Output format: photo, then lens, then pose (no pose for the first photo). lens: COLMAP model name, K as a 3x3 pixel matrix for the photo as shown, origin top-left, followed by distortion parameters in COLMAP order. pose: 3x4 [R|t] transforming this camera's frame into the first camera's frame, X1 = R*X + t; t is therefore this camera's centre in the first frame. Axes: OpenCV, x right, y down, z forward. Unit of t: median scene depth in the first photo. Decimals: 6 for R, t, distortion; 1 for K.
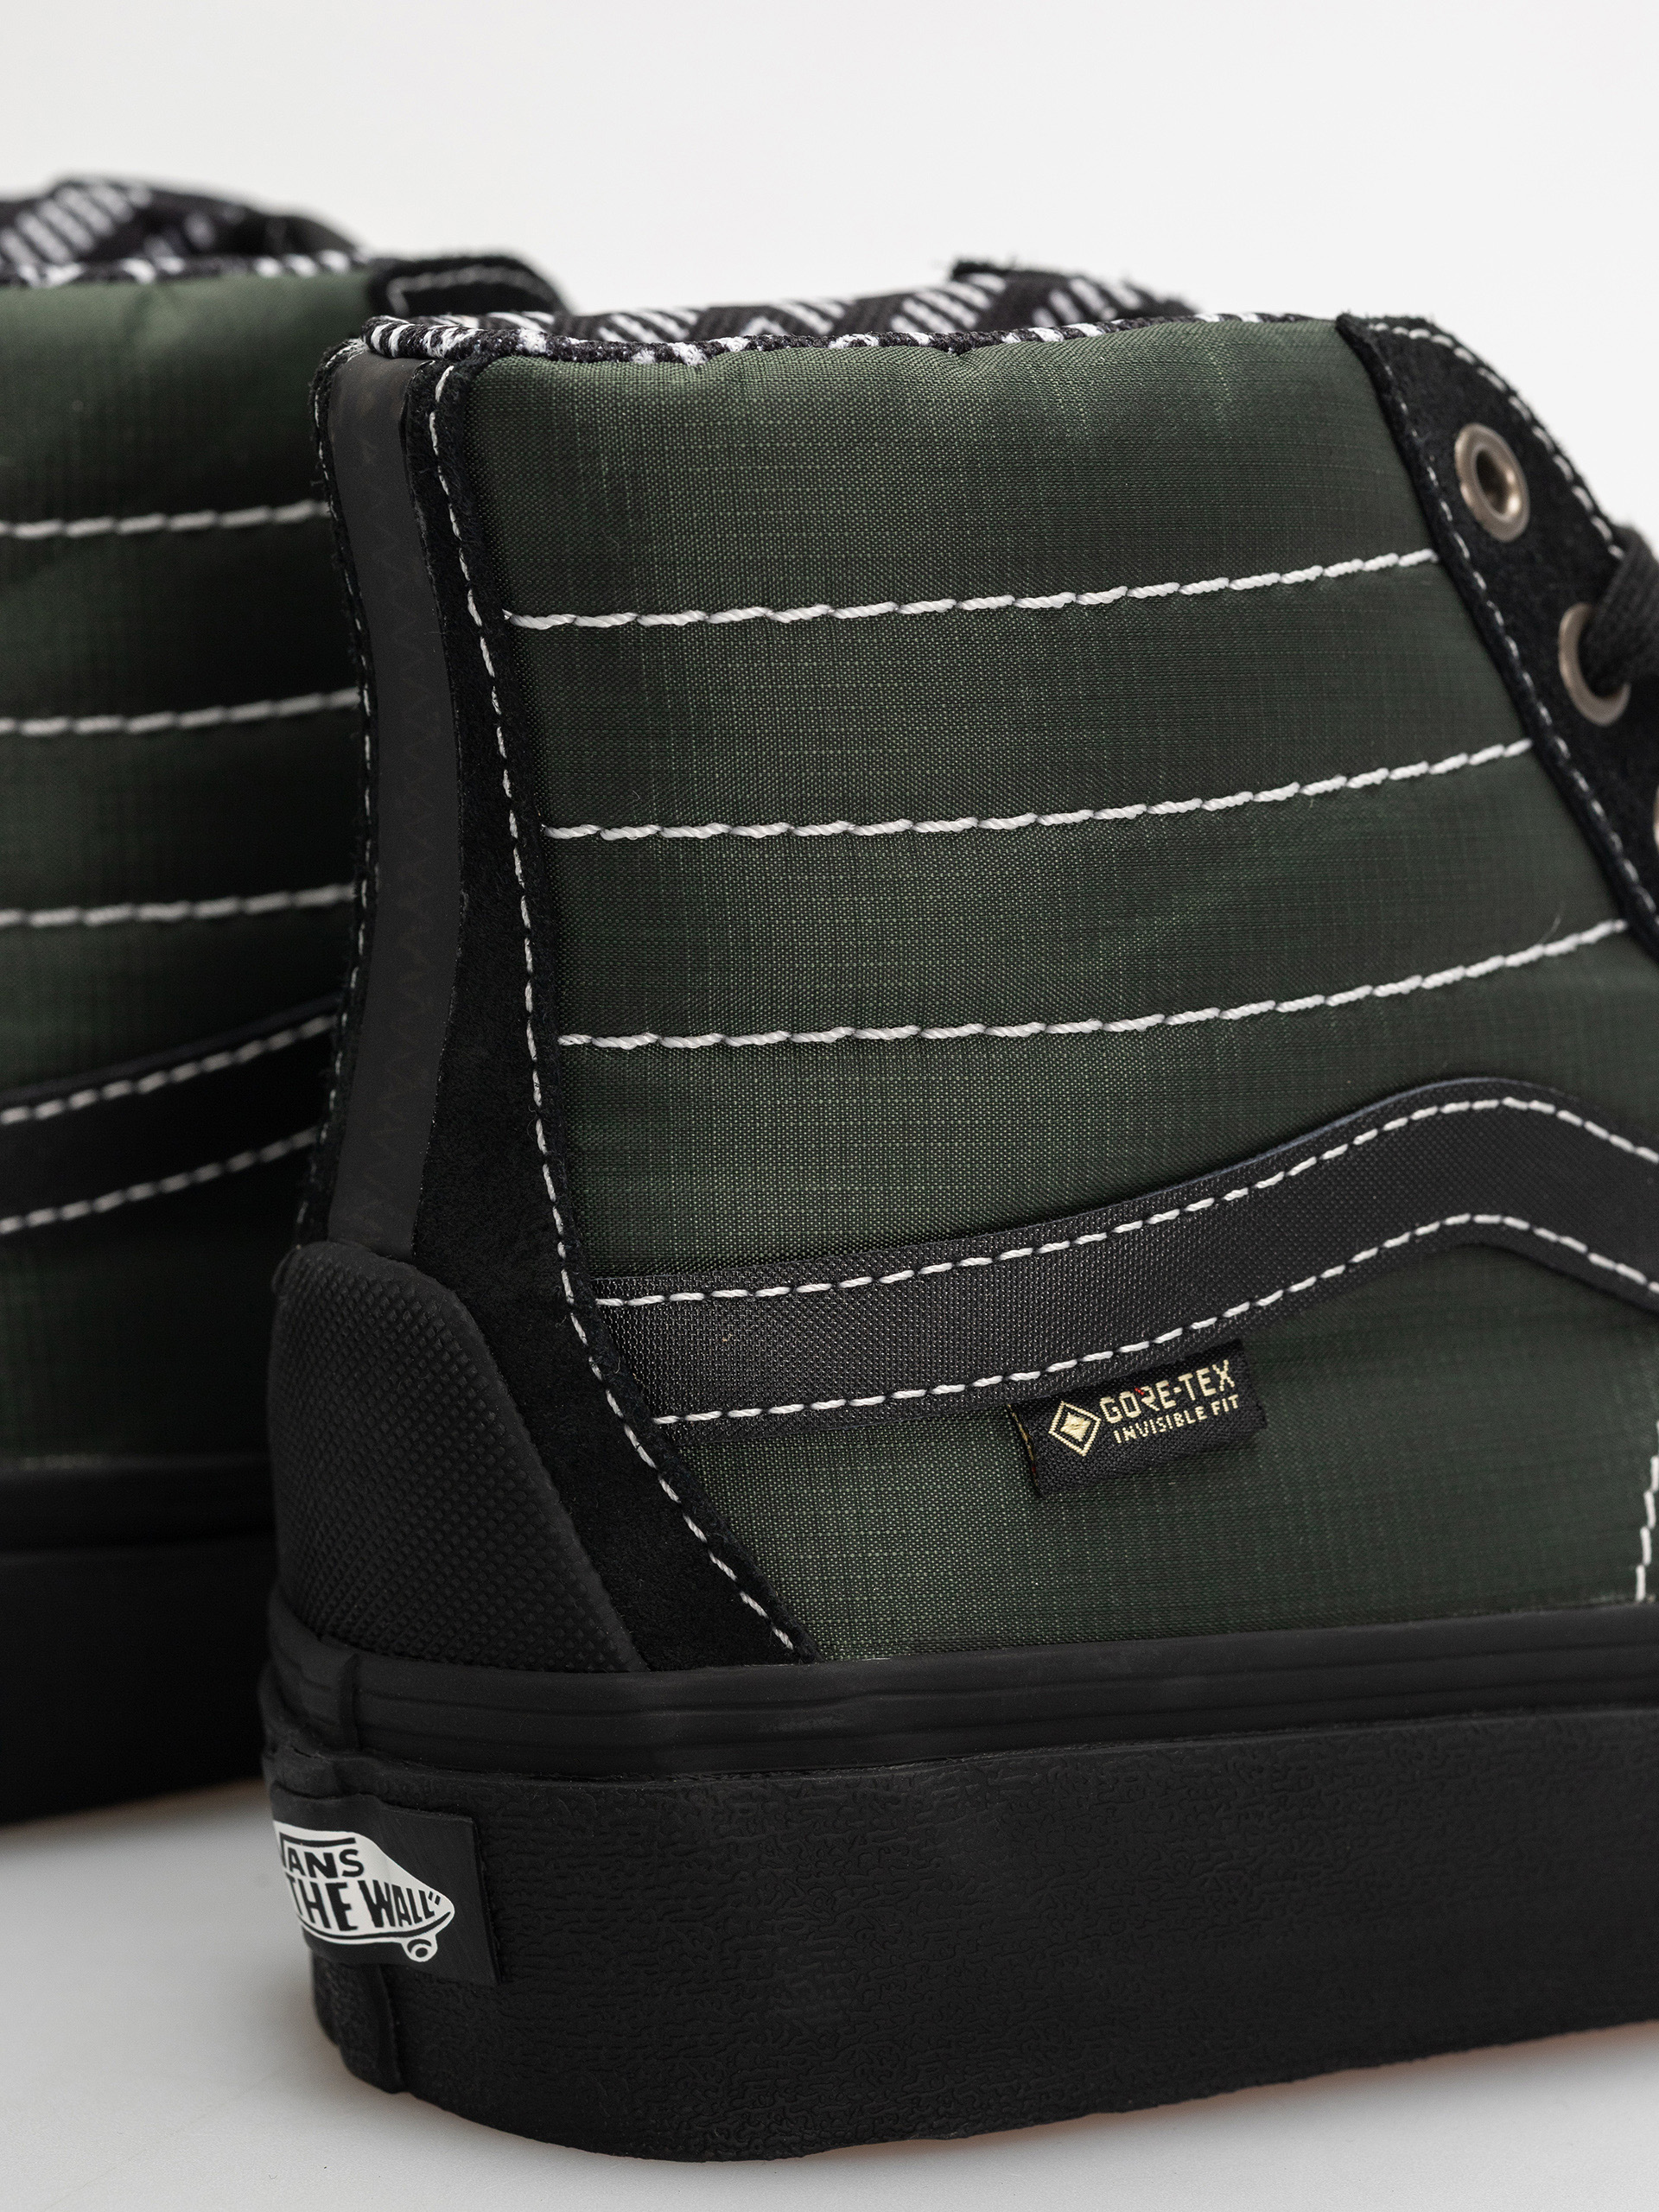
lens RADIAL K [[7112.7, 0, 829.5], [0, 7112.7, 1106.0], [0, 0, 1]] dist [0.069493, 1.383438]
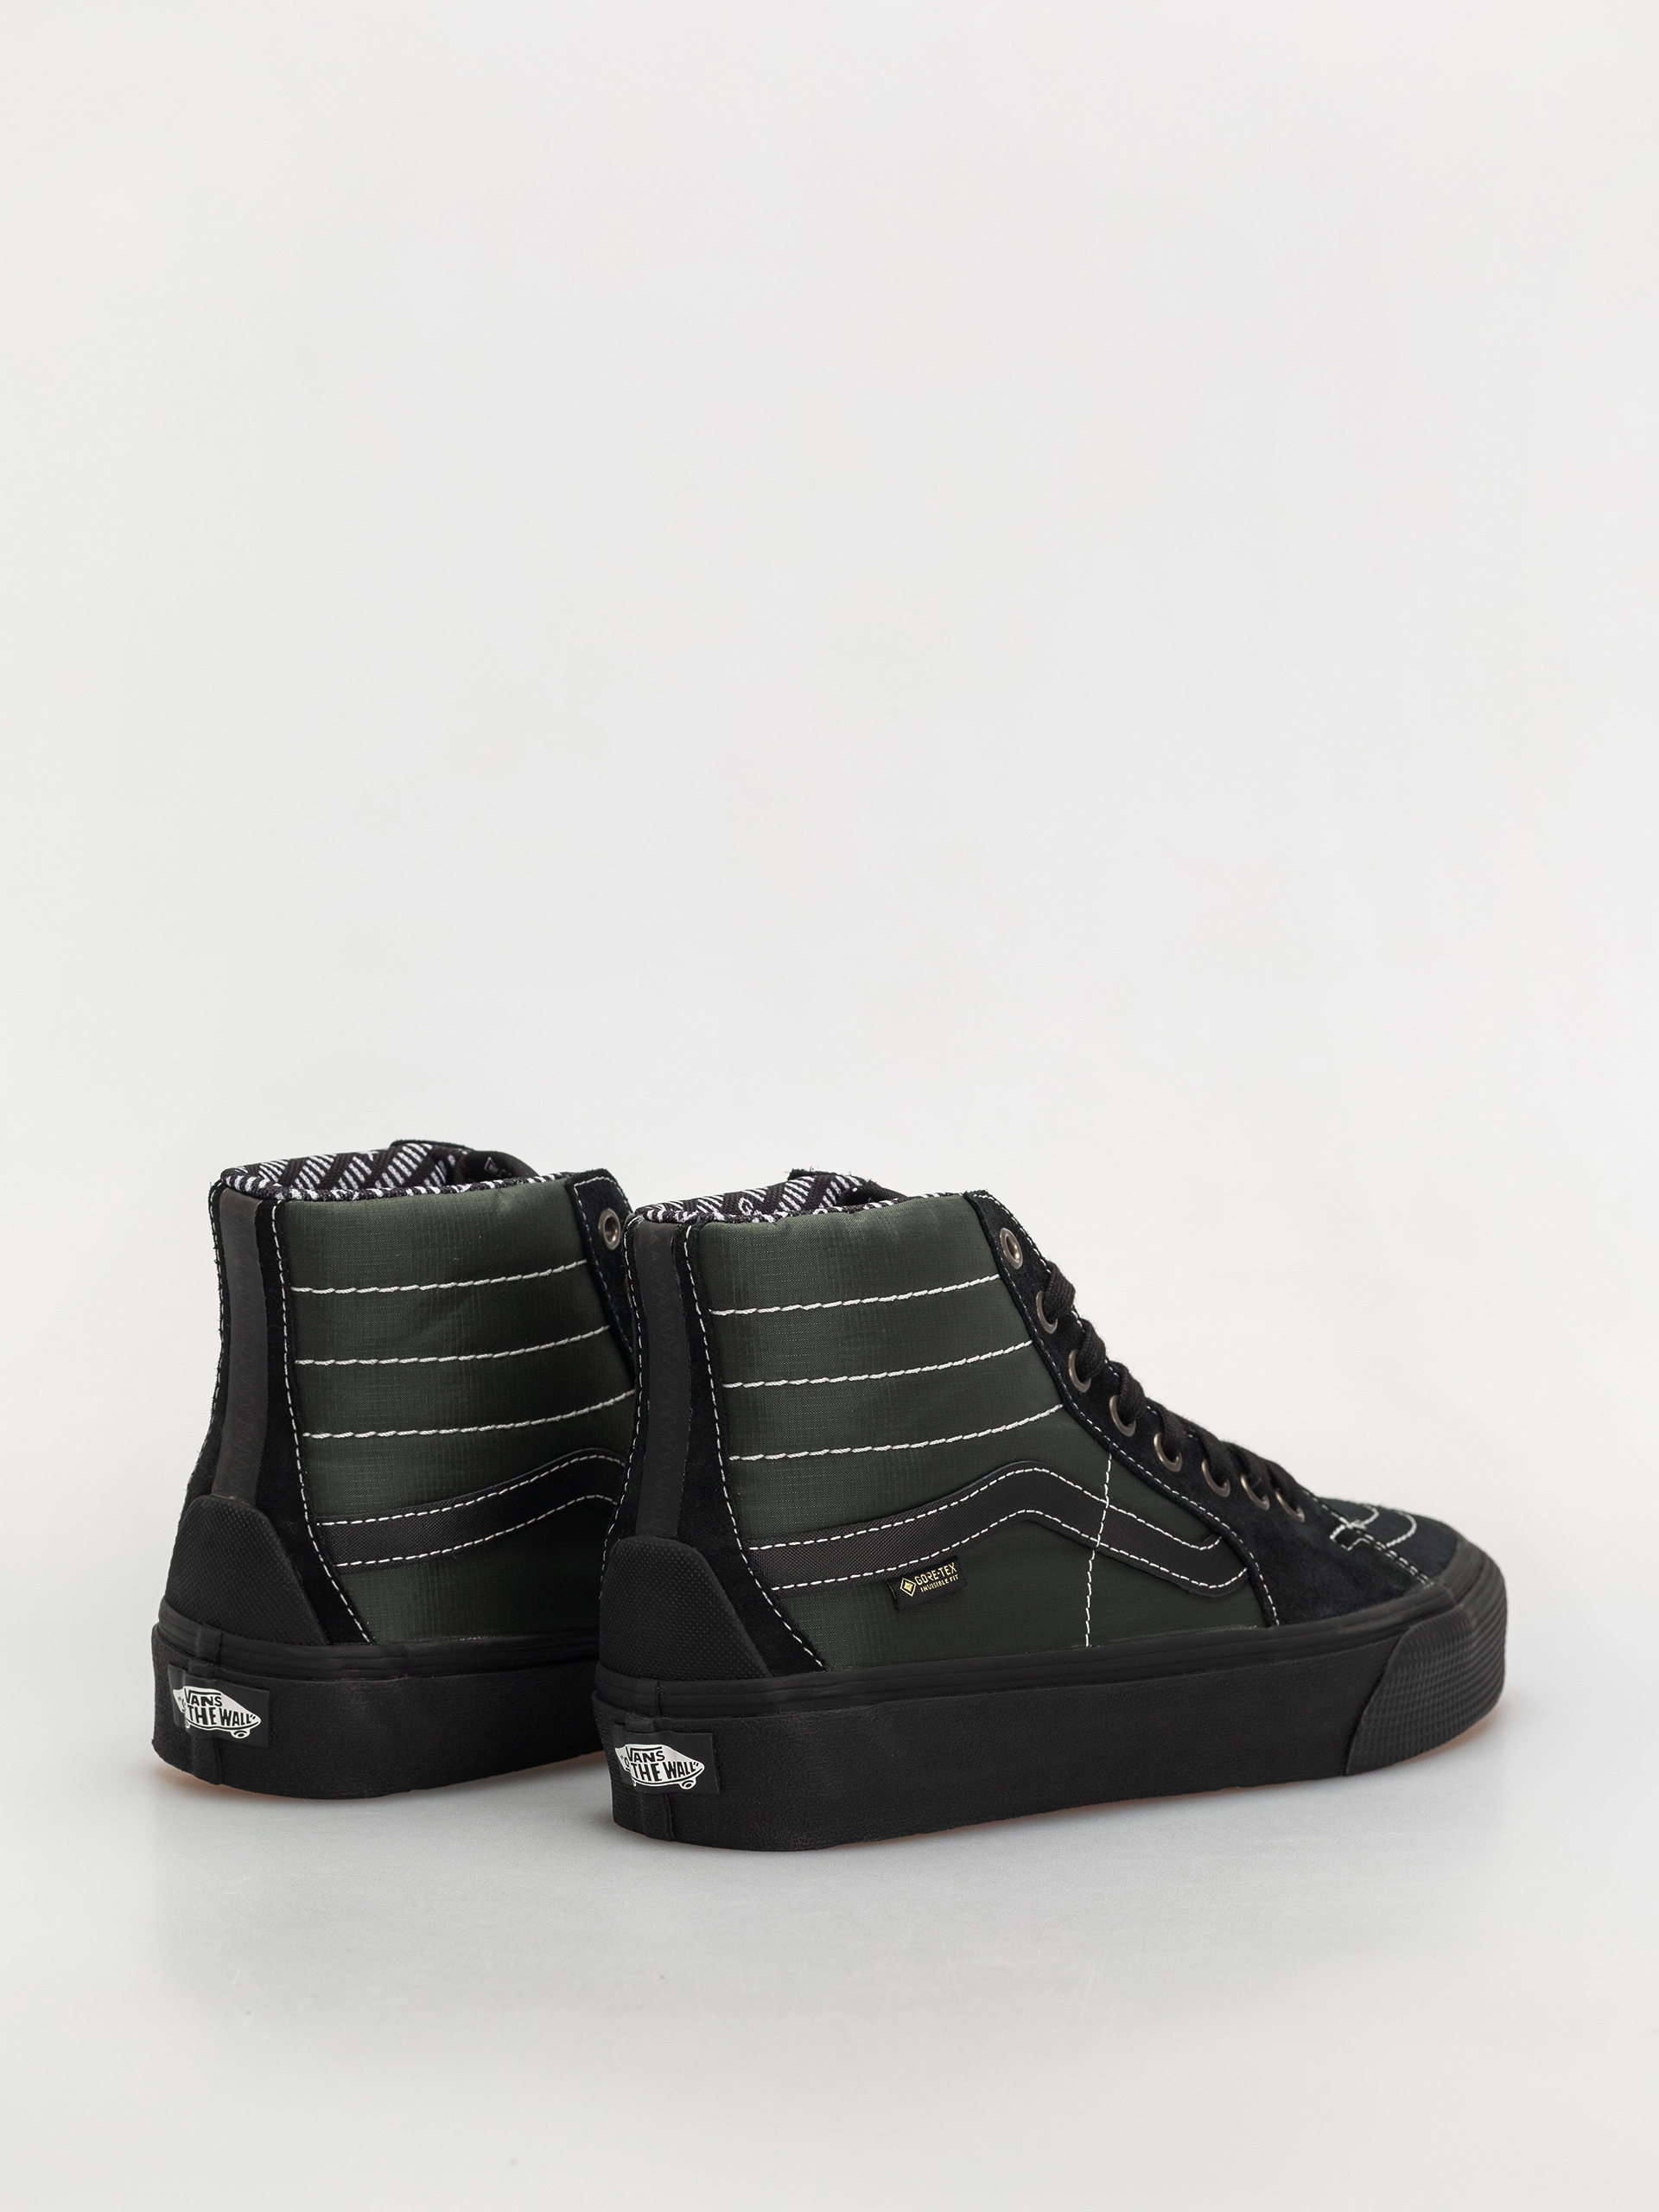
lens RADIAL K [[7112.7, 0, 829.5], [0, 7112.7, 1106.0], [0, 0, 1]] dist [0.069493, 1.383438]
pose [[0.975760, -0.032656, 0.216395, -0.603455], [0.050808, 0.995590, -0.078859, 0.076150], [-0.212866, 0.087942, 0.973116, -1.775792]]
